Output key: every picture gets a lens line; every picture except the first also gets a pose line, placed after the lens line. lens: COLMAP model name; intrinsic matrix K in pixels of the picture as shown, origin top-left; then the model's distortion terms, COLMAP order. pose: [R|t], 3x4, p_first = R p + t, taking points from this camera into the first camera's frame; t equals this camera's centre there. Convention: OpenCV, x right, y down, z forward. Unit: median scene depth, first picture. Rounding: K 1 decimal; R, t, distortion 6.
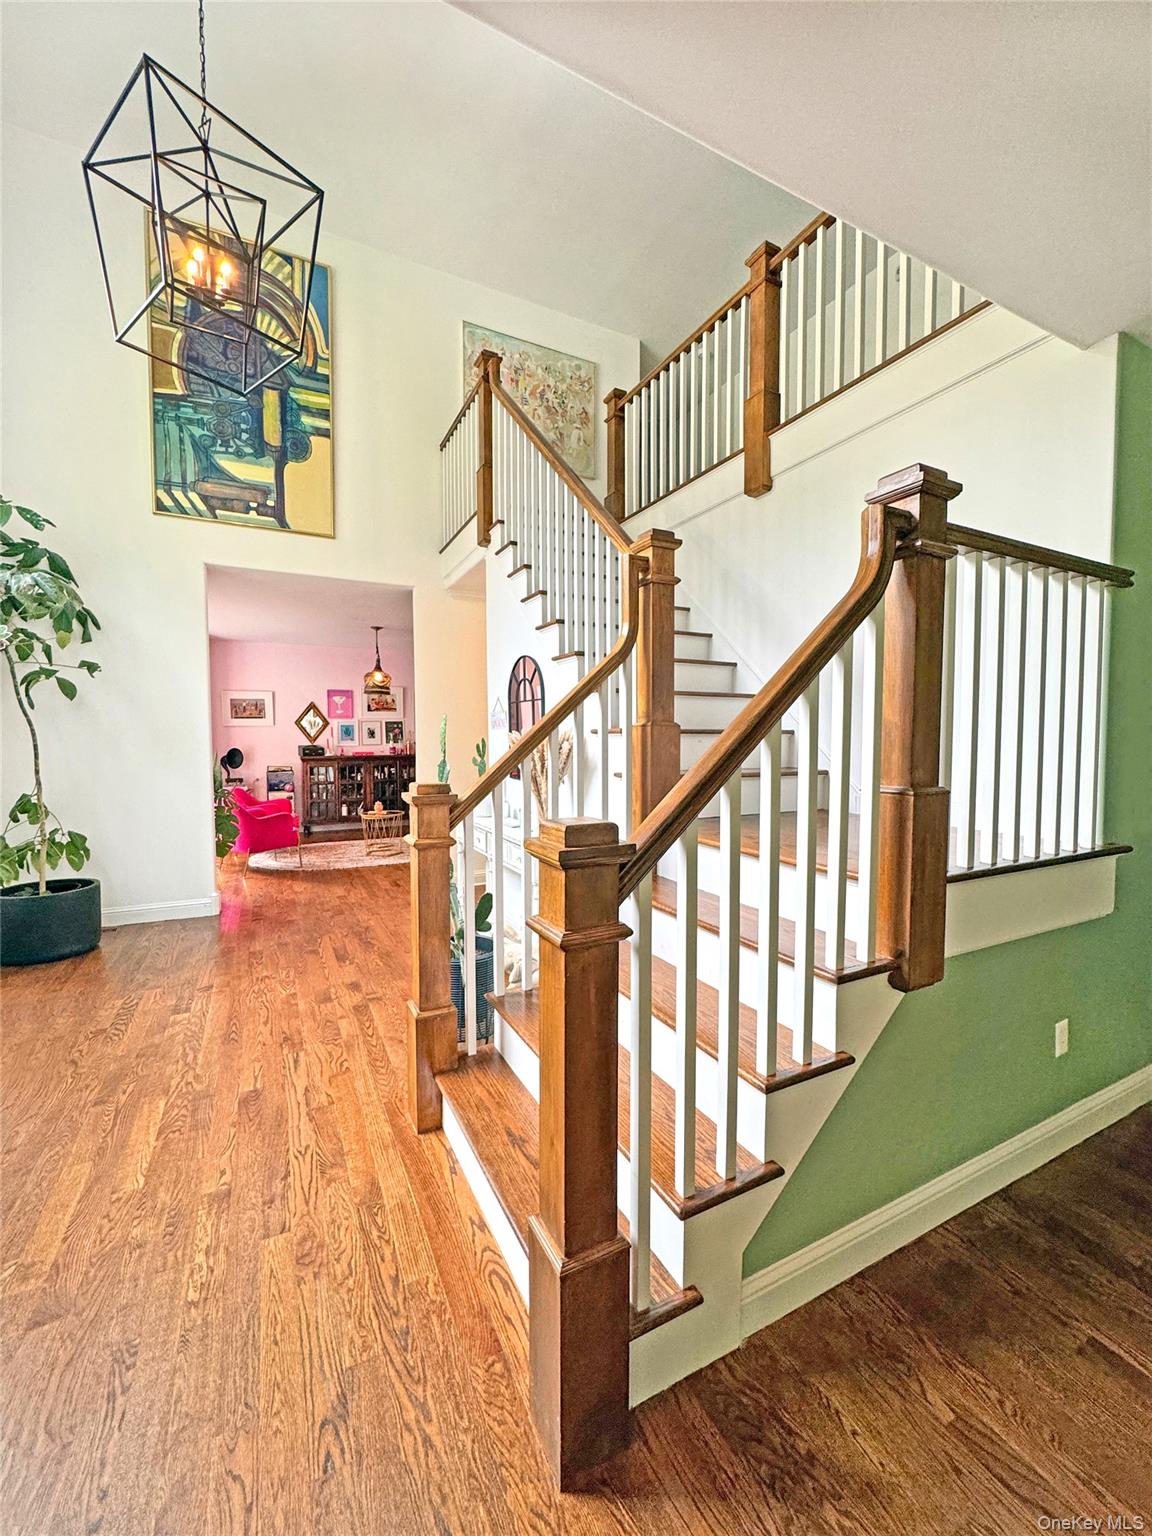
lens RADIAL K [[639.3, 0, 616.5], [0, 639.3, 774.3], [0, 0, 1]] dist [-0.042928, 0.015905]
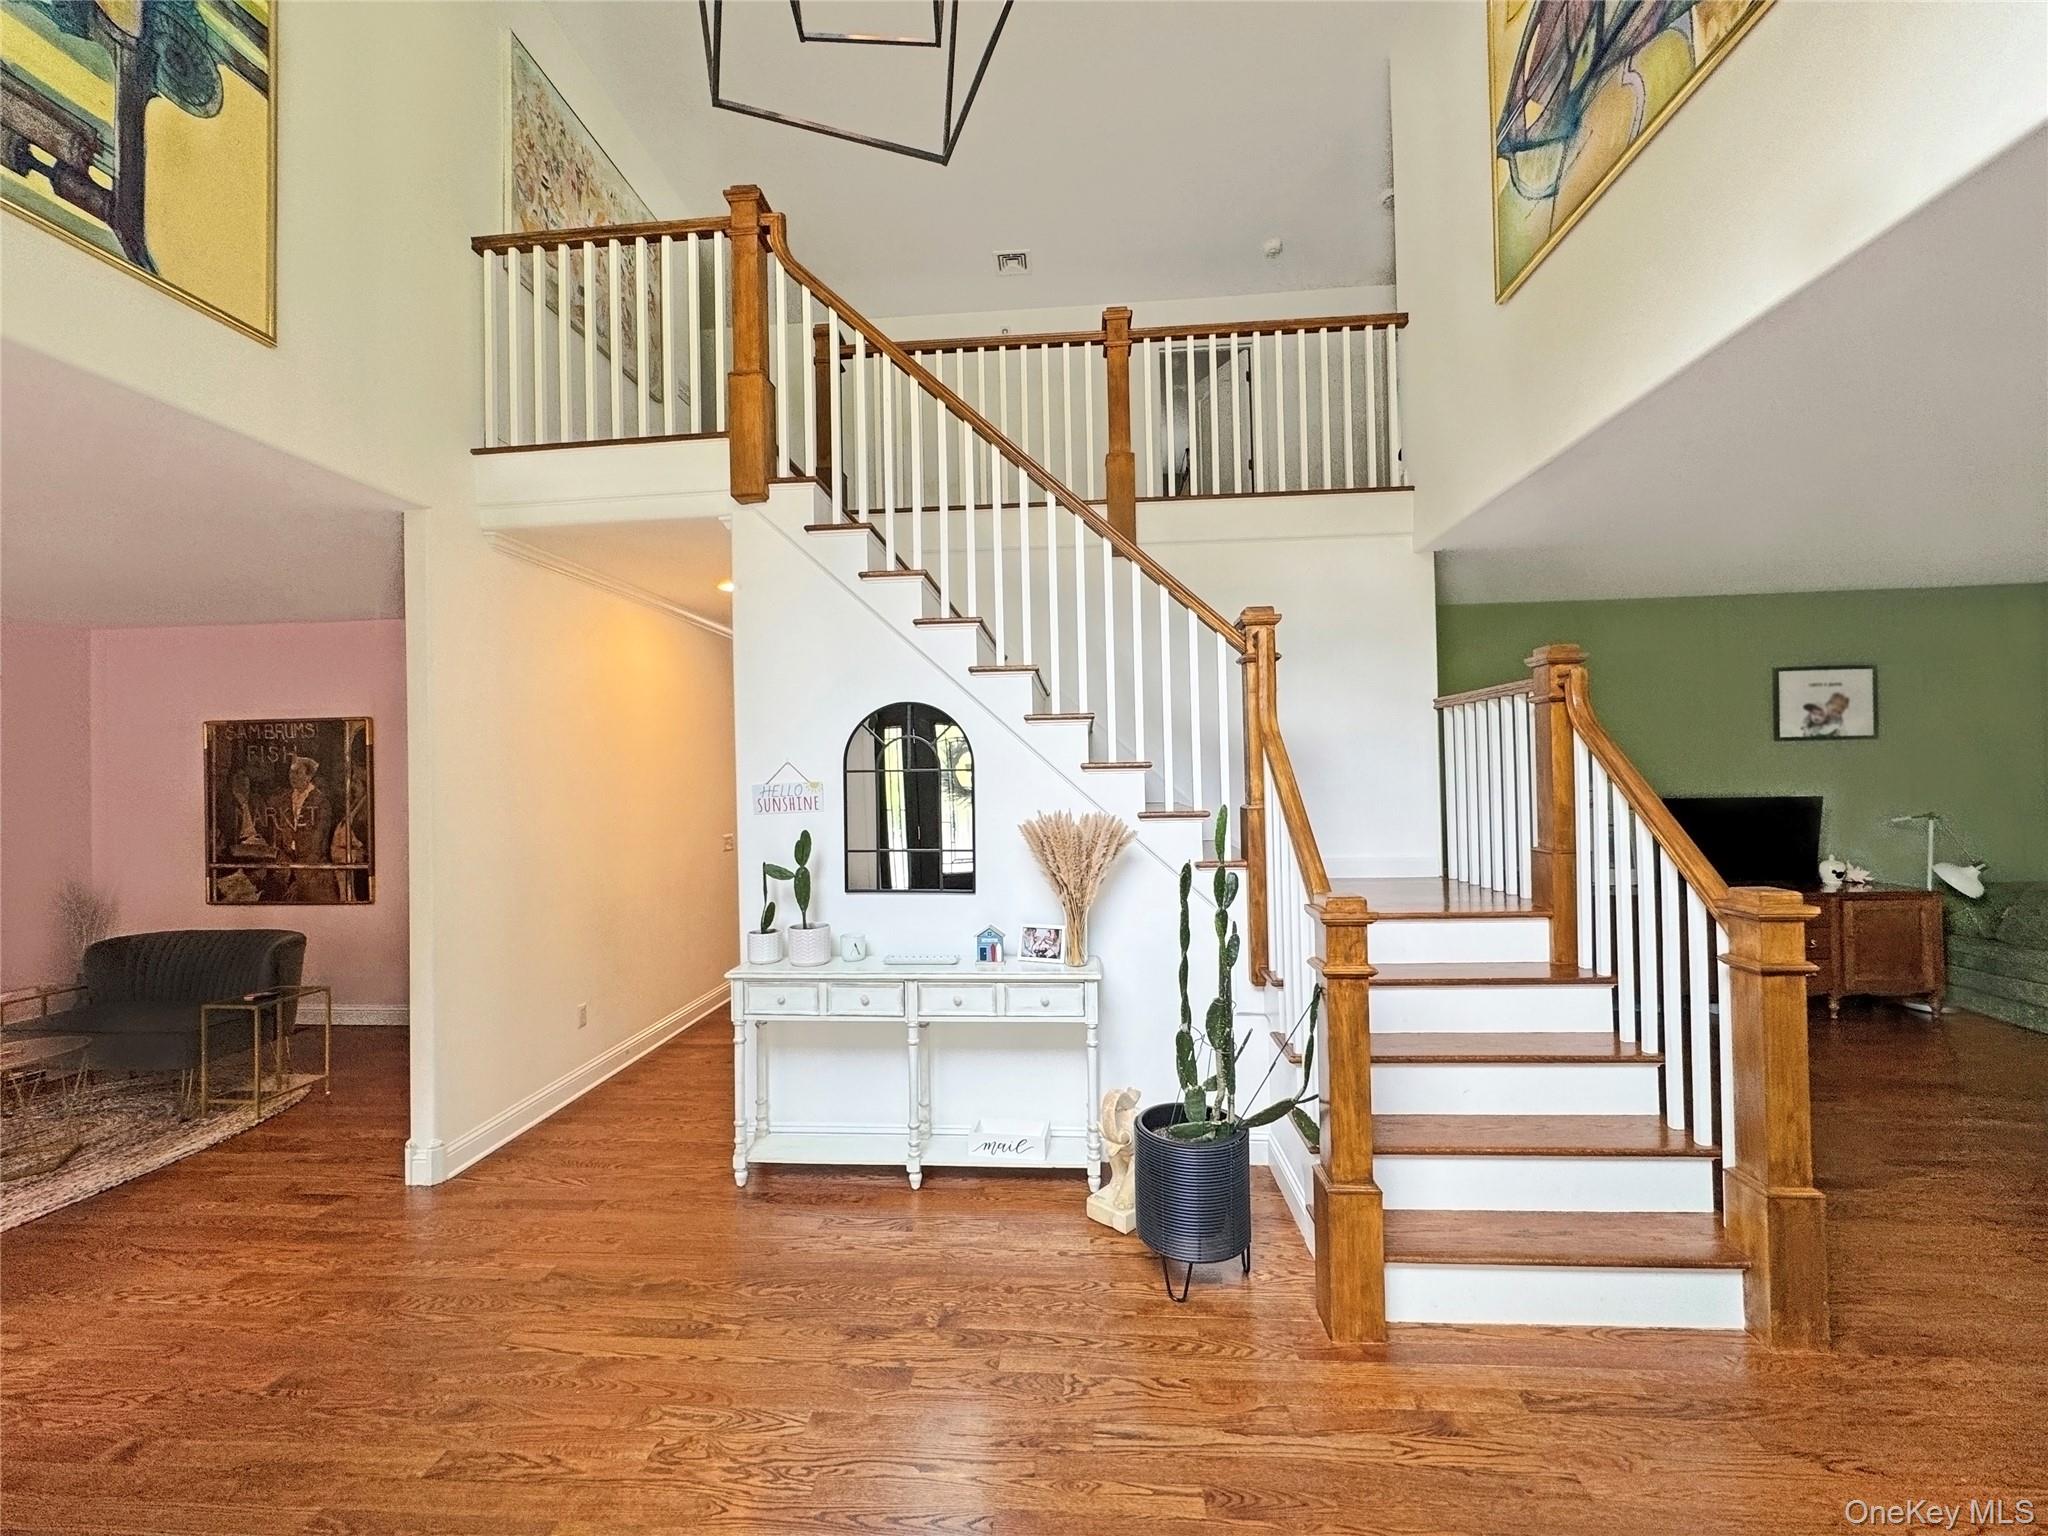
lens RADIAL K [[841.7, 0, 998.1], [0, 841.7, 765.8], [0, 0, 1]] dist [0.000623, 0.000029]
pose [[0.519115, 0.007317, 0.854673, -0.694860], [0.063291, 0.996889, -0.046977, -0.063104], [-0.852358, 0.078480, 0.517036, 0.379545]]
